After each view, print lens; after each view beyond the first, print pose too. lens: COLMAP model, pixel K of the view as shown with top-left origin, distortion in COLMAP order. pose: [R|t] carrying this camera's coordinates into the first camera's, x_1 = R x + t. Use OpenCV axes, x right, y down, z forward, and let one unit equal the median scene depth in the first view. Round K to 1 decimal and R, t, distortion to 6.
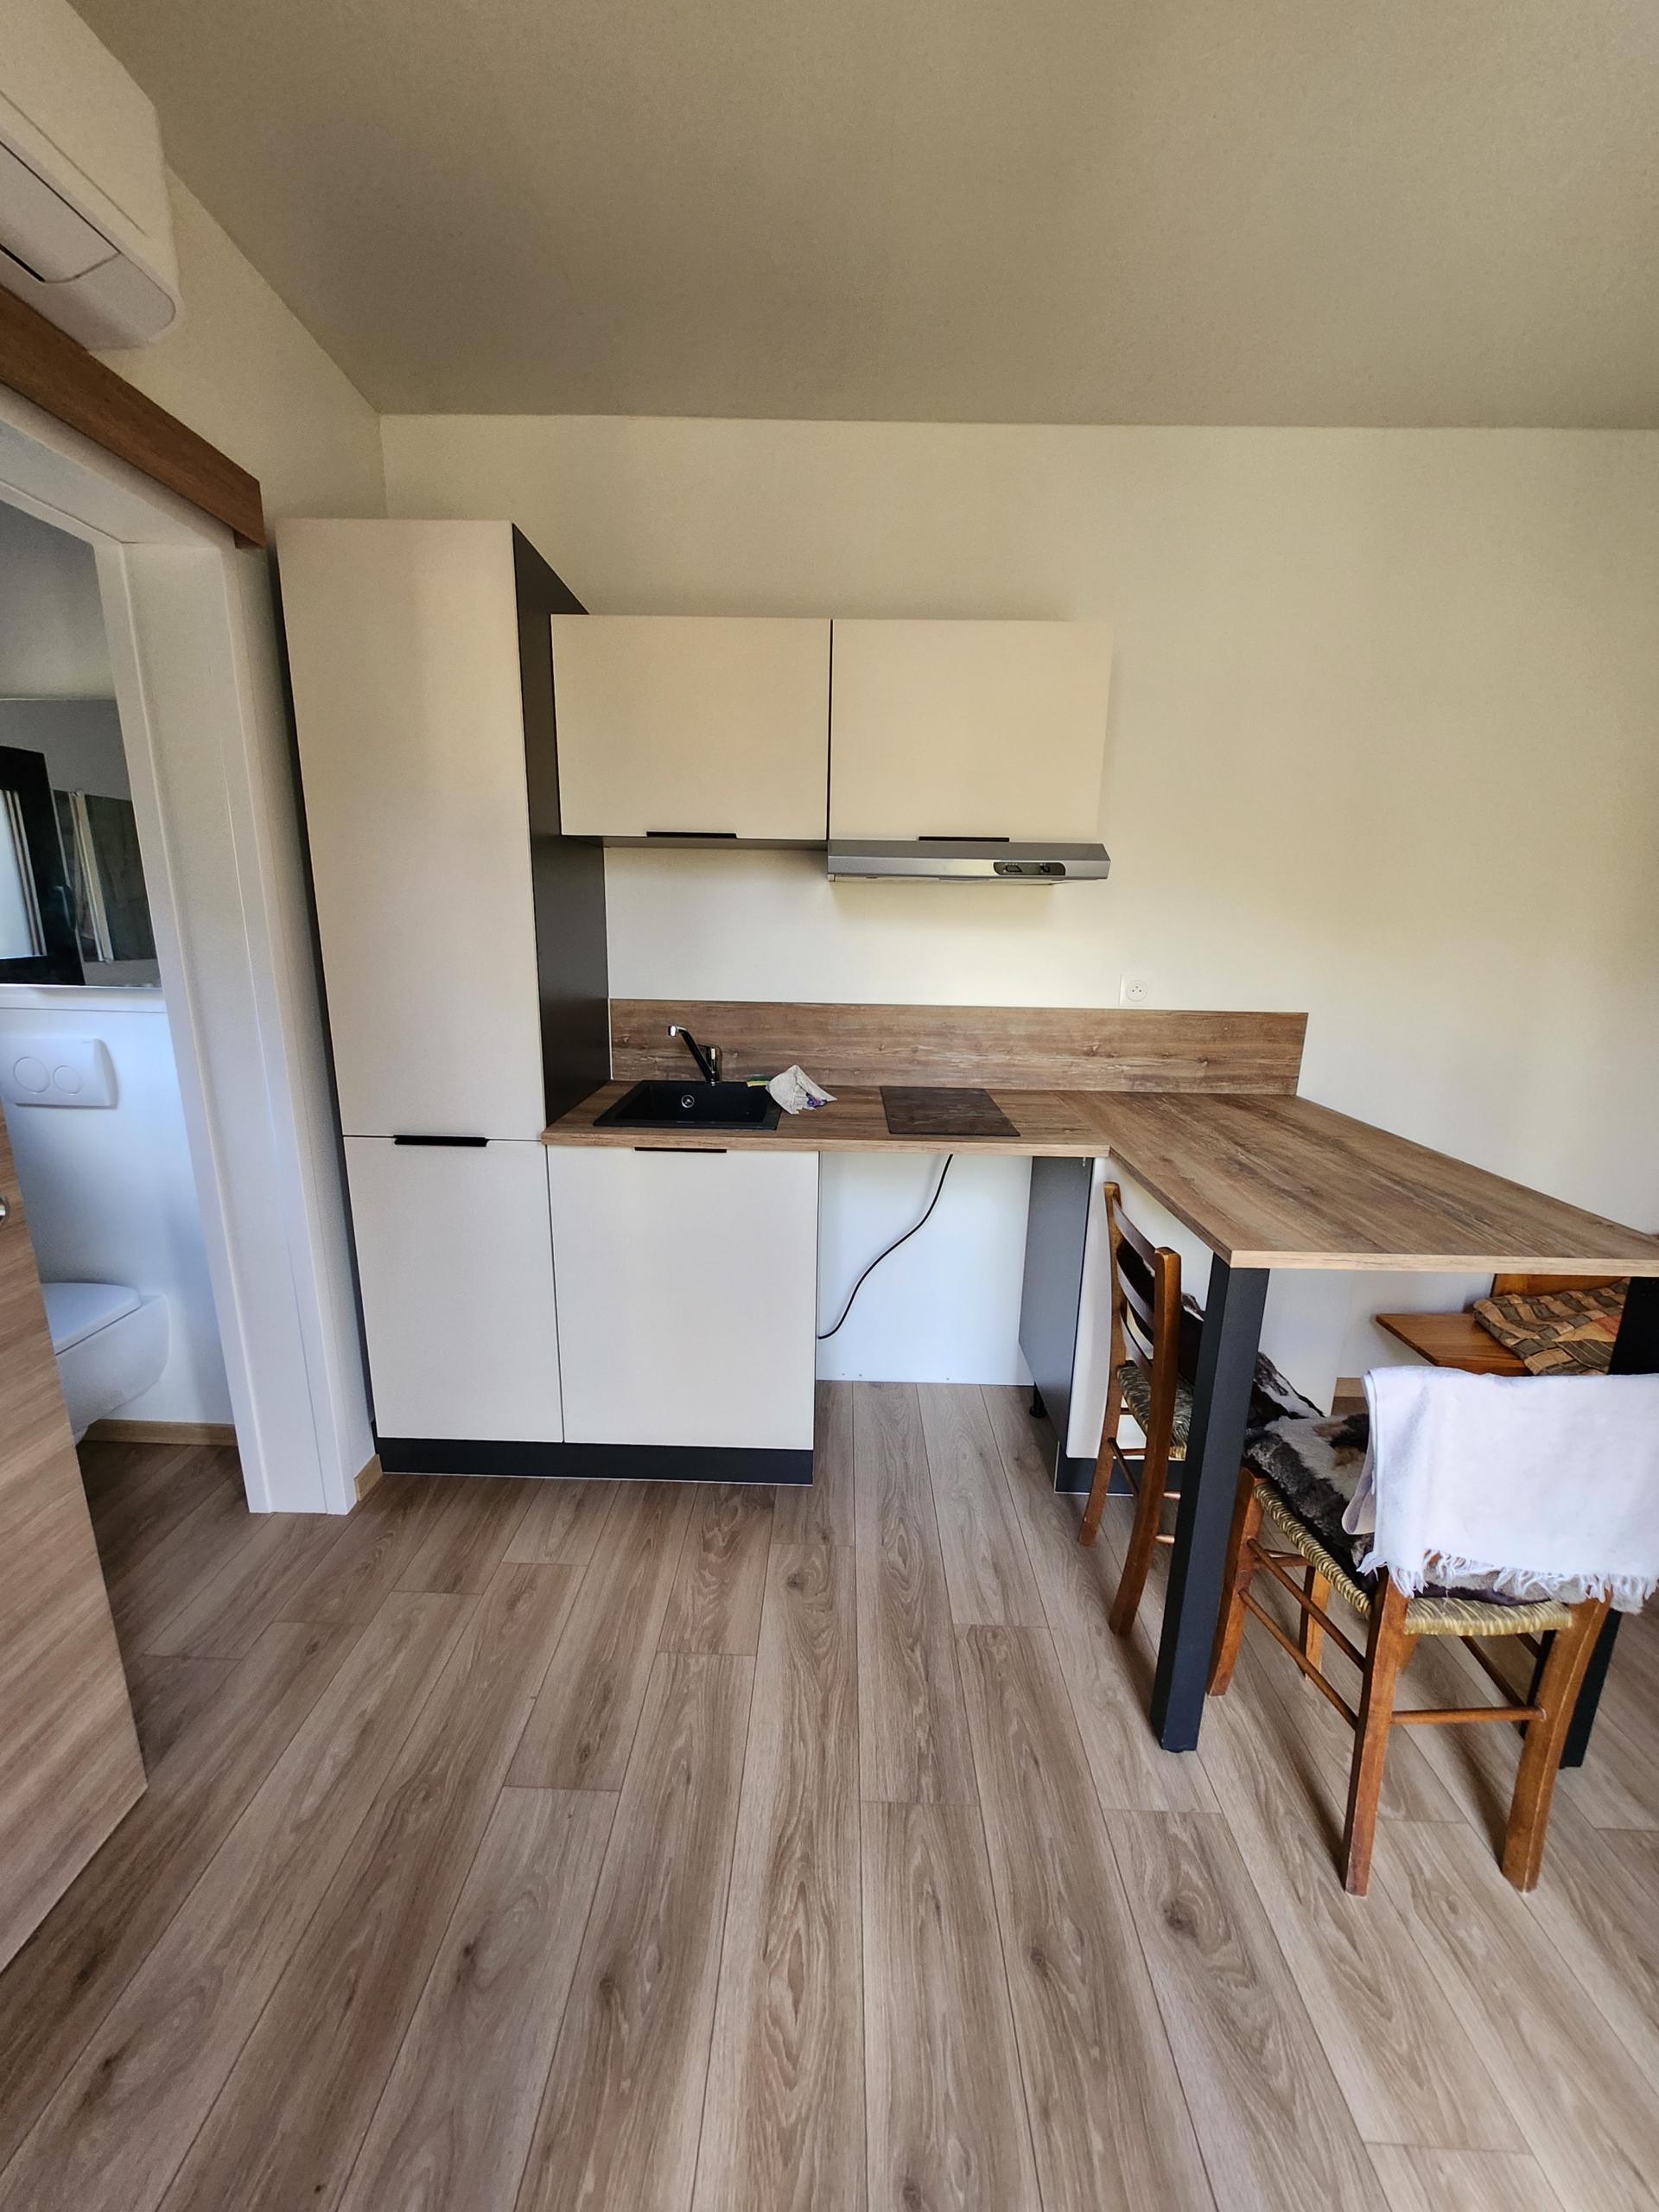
lens RADIAL K [[866.0, 0, 825.2], [0, 866.0, 1121.2], [0, 0, 1]] dist [-0.004853, 0.003709]
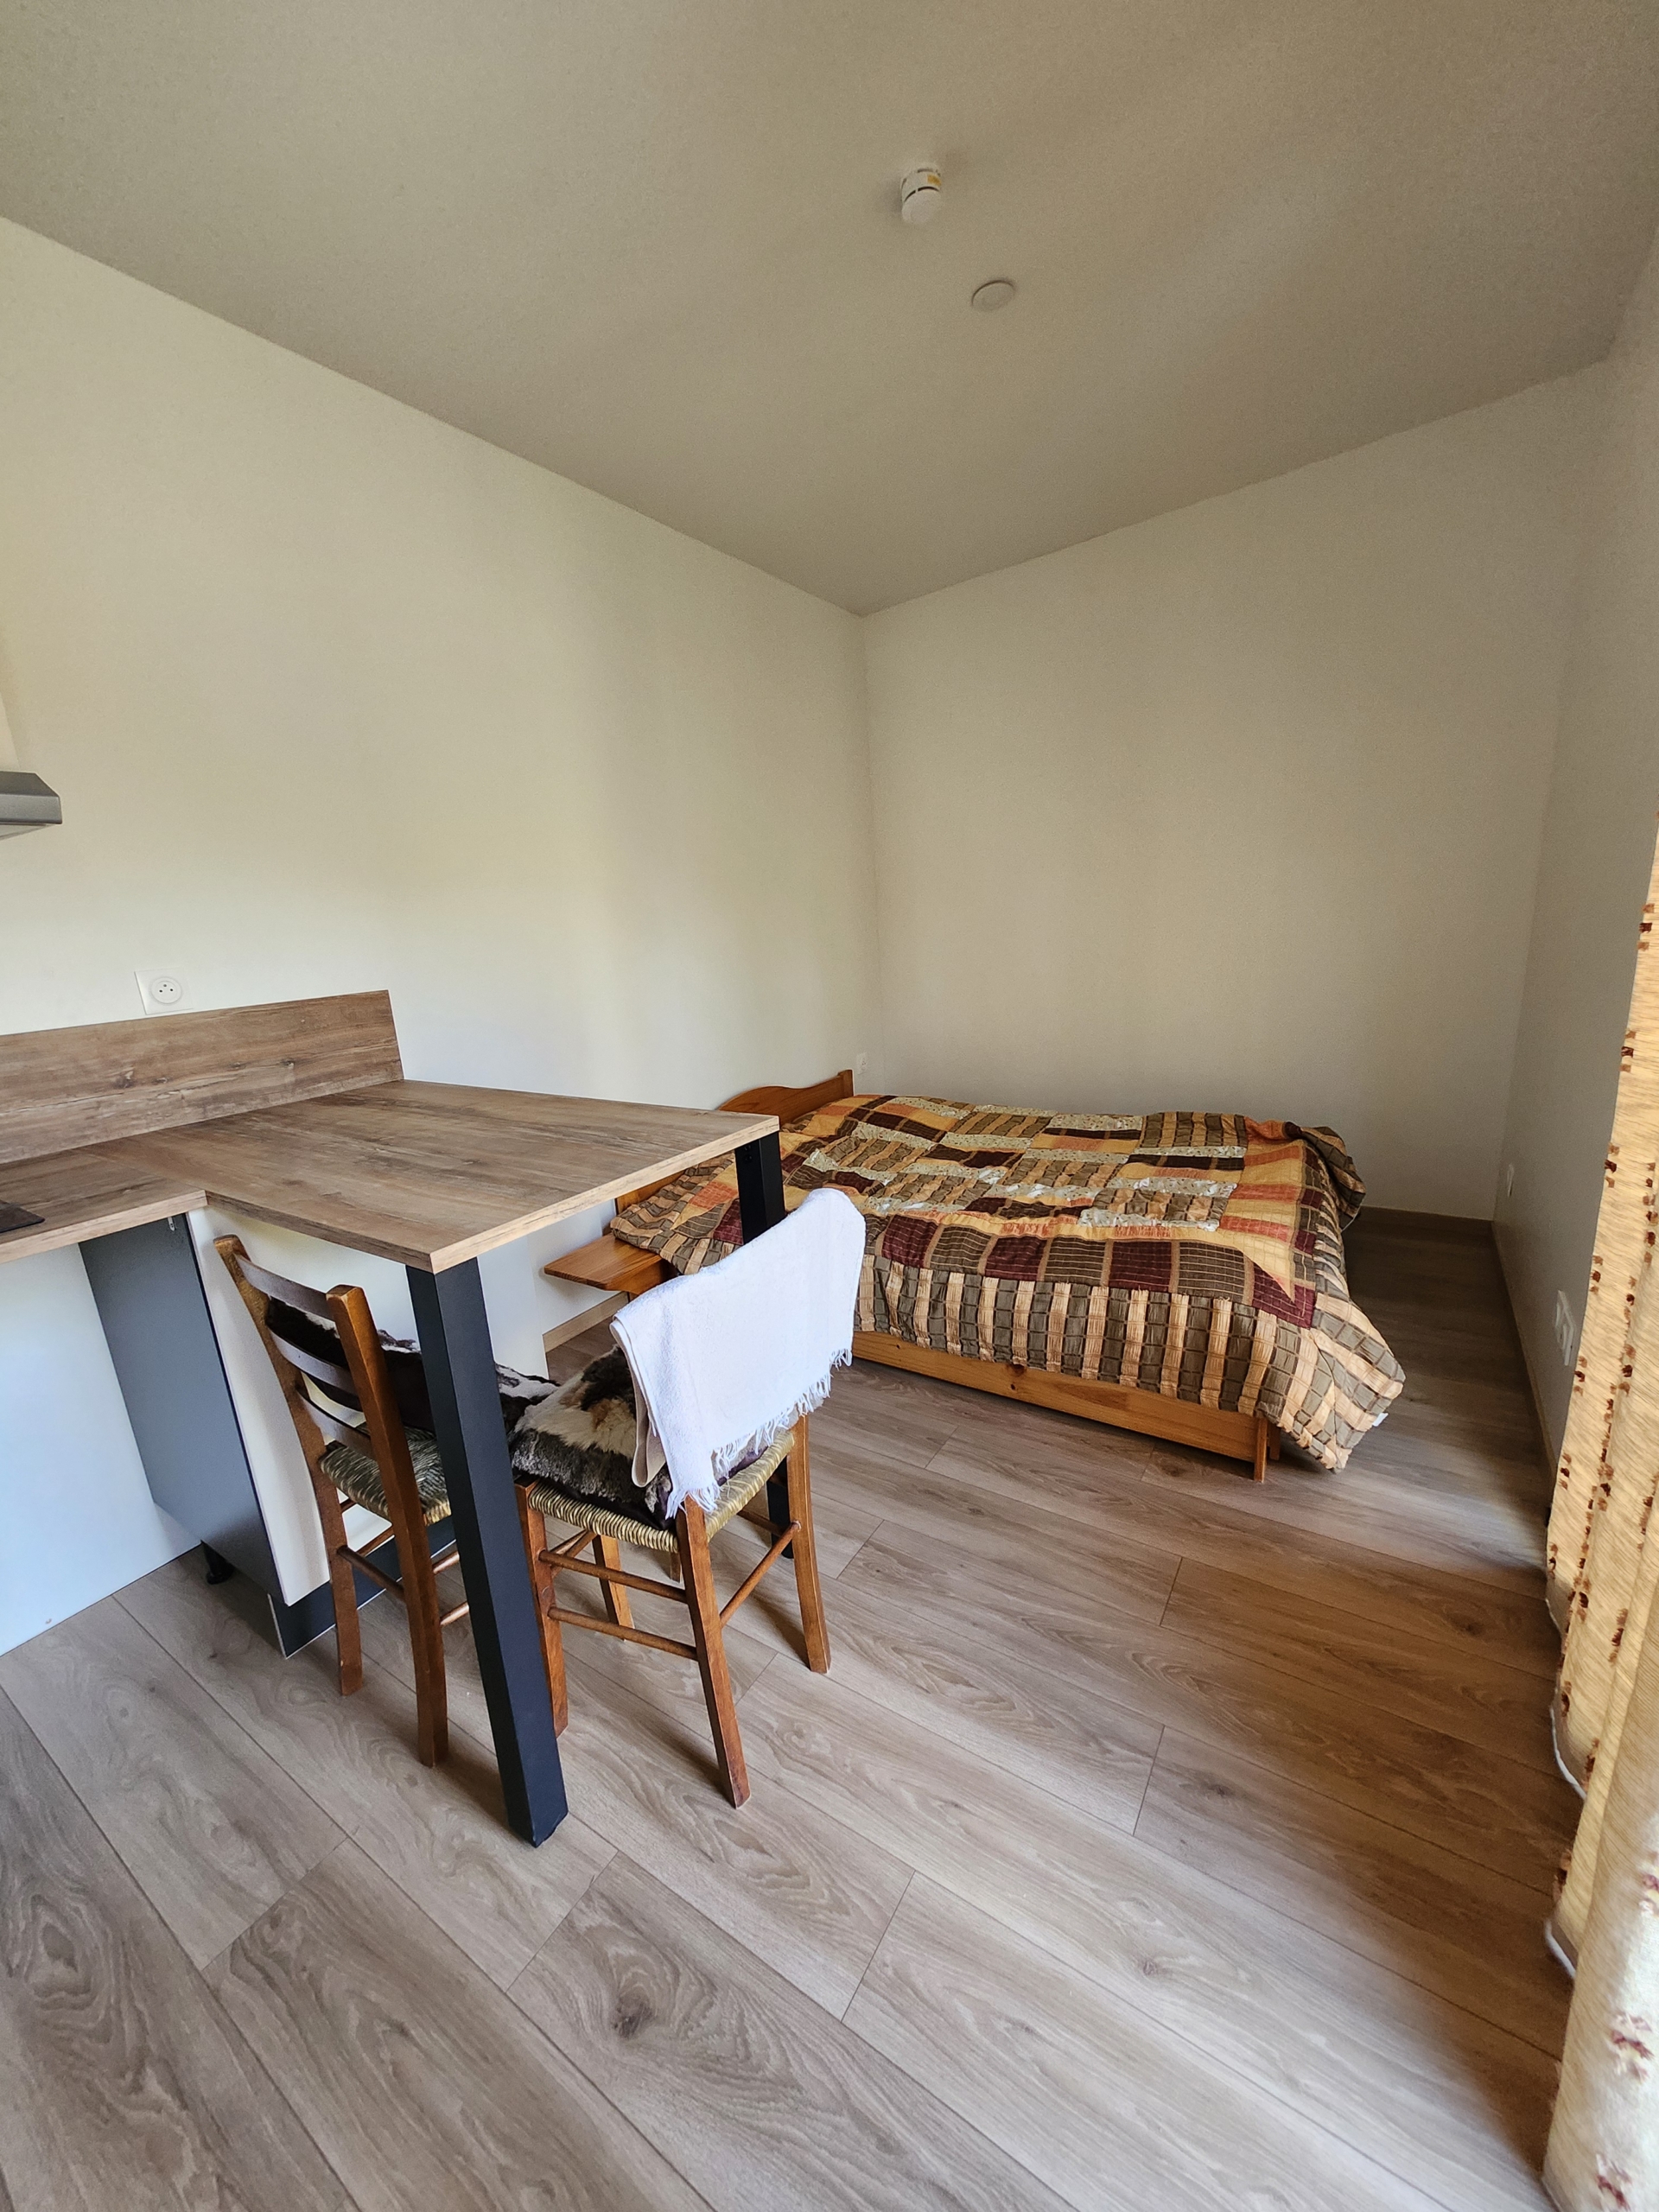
lens RADIAL K [[866.0, 0, 825.2], [0, 866.0, 1121.2], [0, 0, 1]] dist [-0.004853, 0.003709]
pose [[0.530367, -0.255313, 0.808410, 0.034959], [0.264657, 0.955780, 0.128224, 0.019132], [-0.805399, 0.145946, 0.574484, 0.163415]]
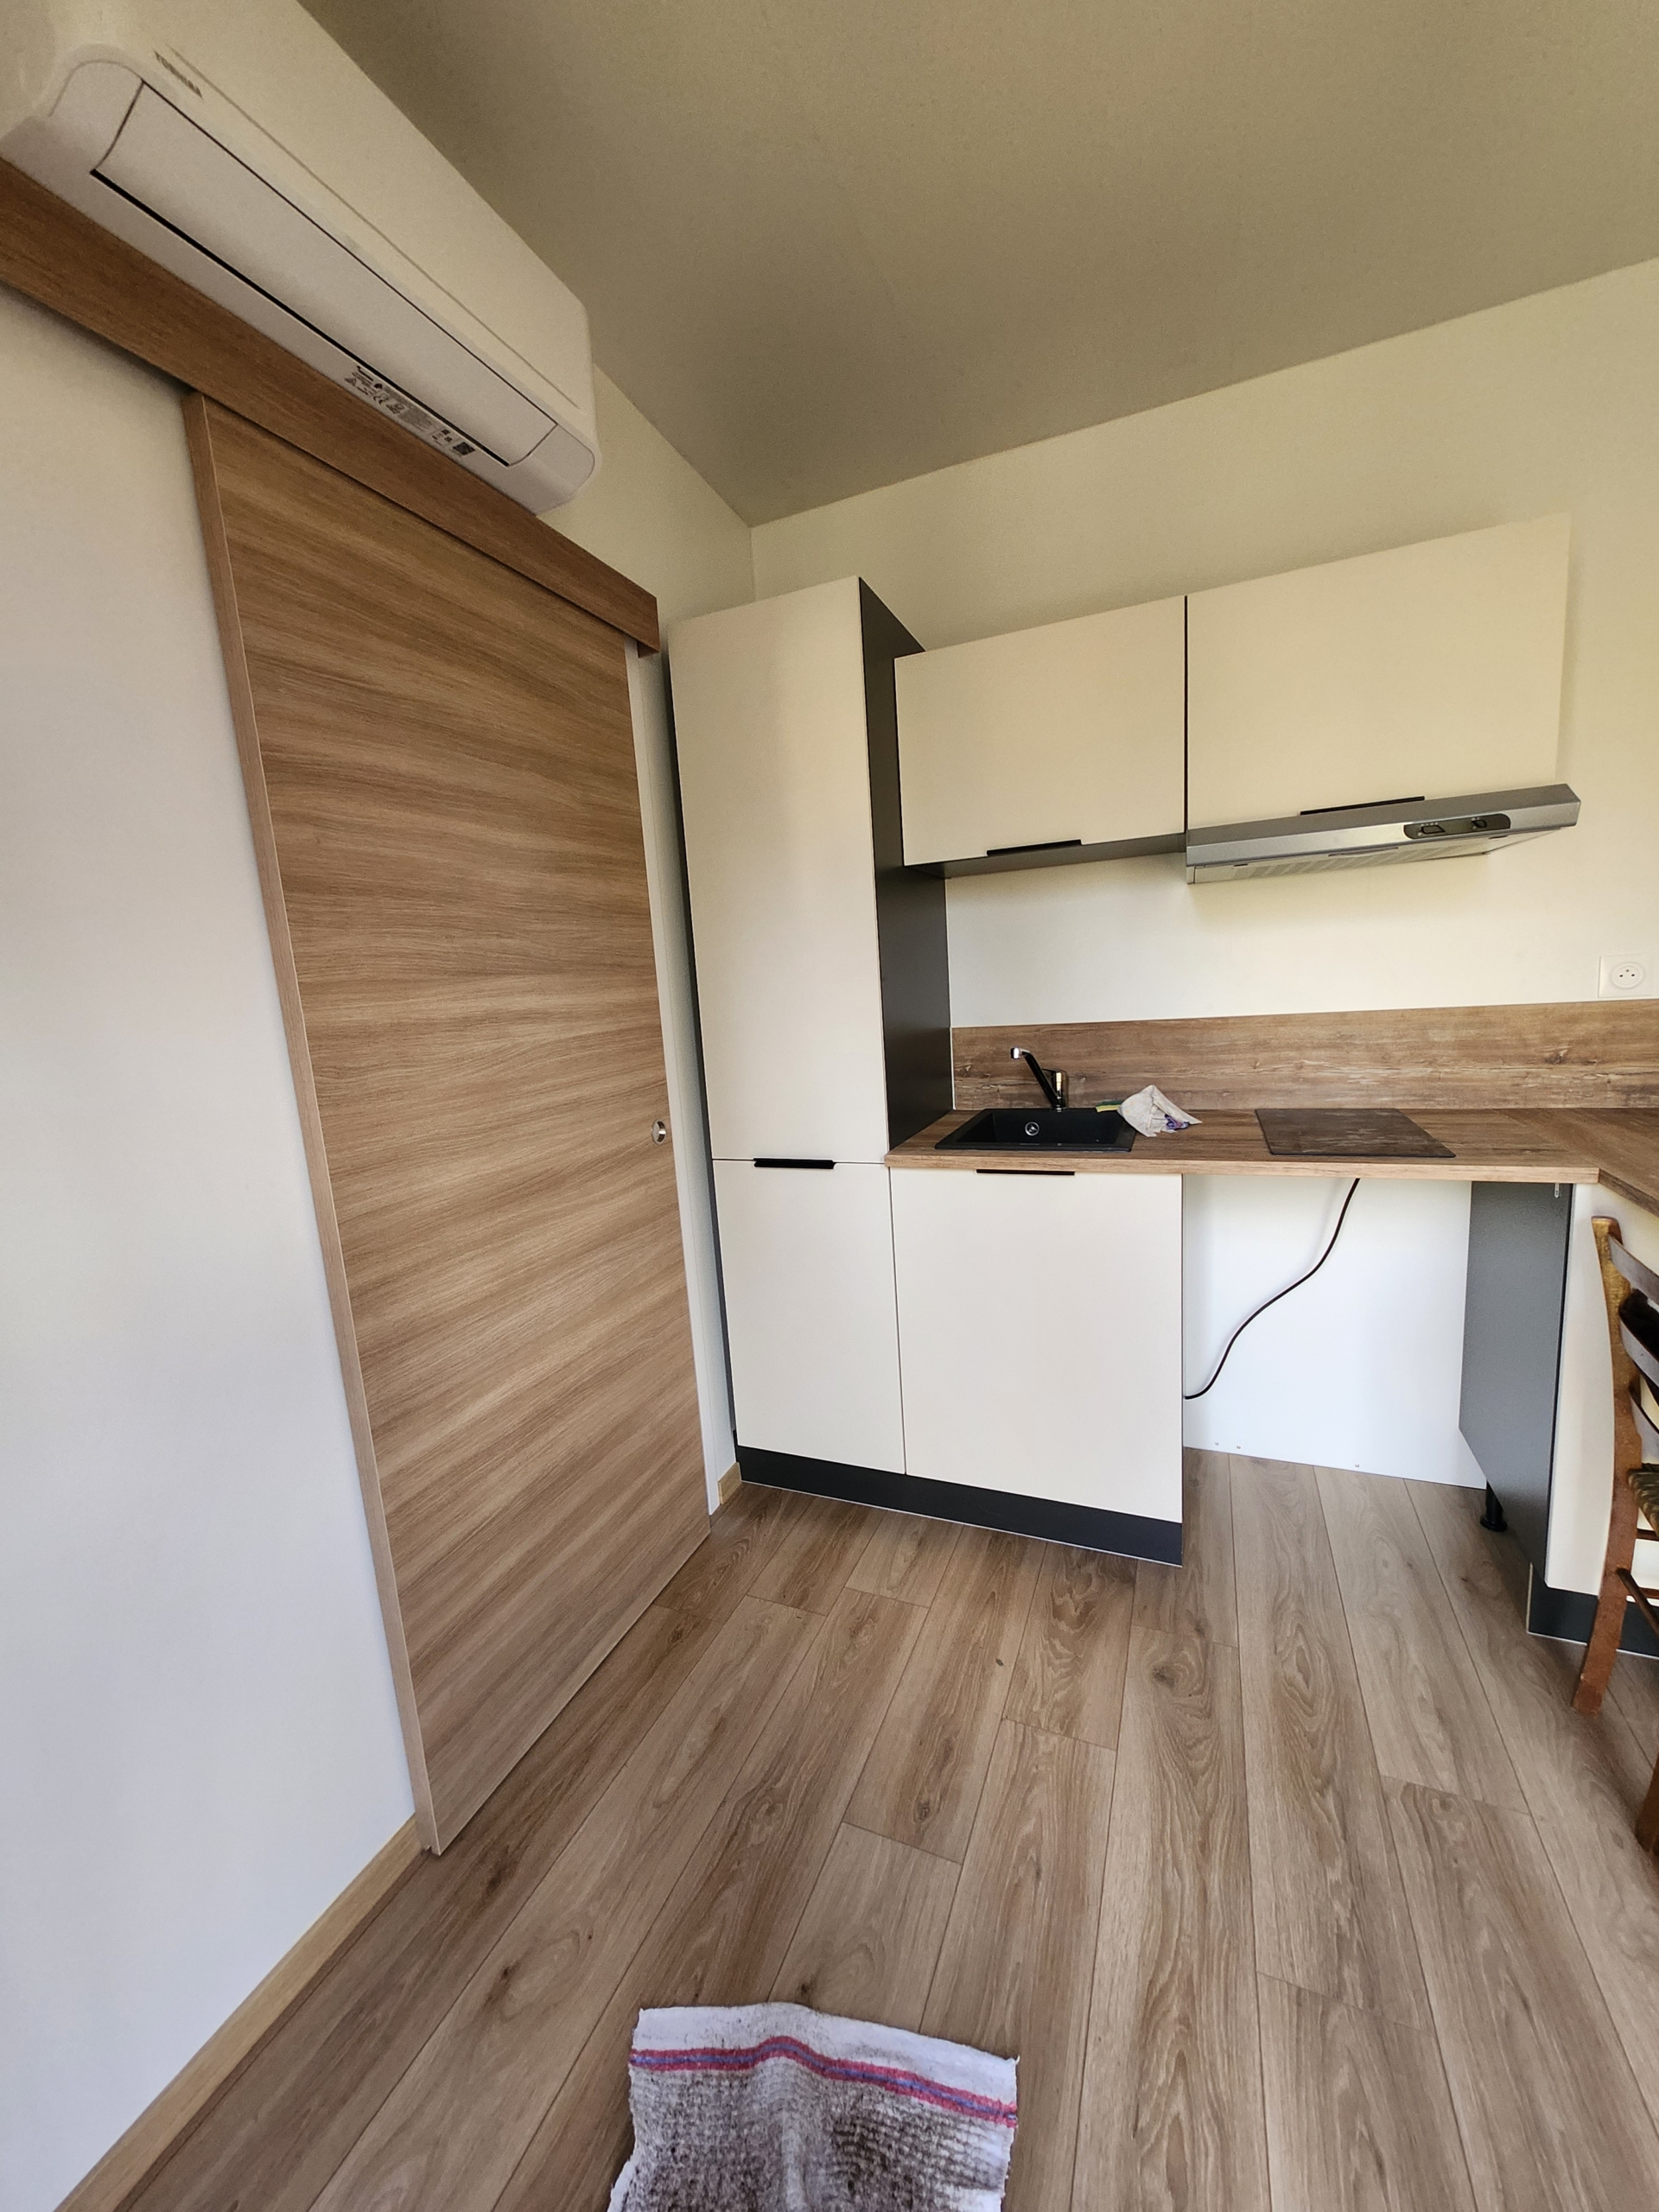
lens RADIAL K [[866.0, 0, 825.2], [0, 866.0, 1121.2], [0, 0, 1]] dist [-0.004853, 0.003709]
pose [[0.923373, -0.018988, -0.383434, -0.004820], [-0.005795, 0.997973, -0.063376, 0.041386], [0.383860, 0.060742, 0.921391, 0.046418]]
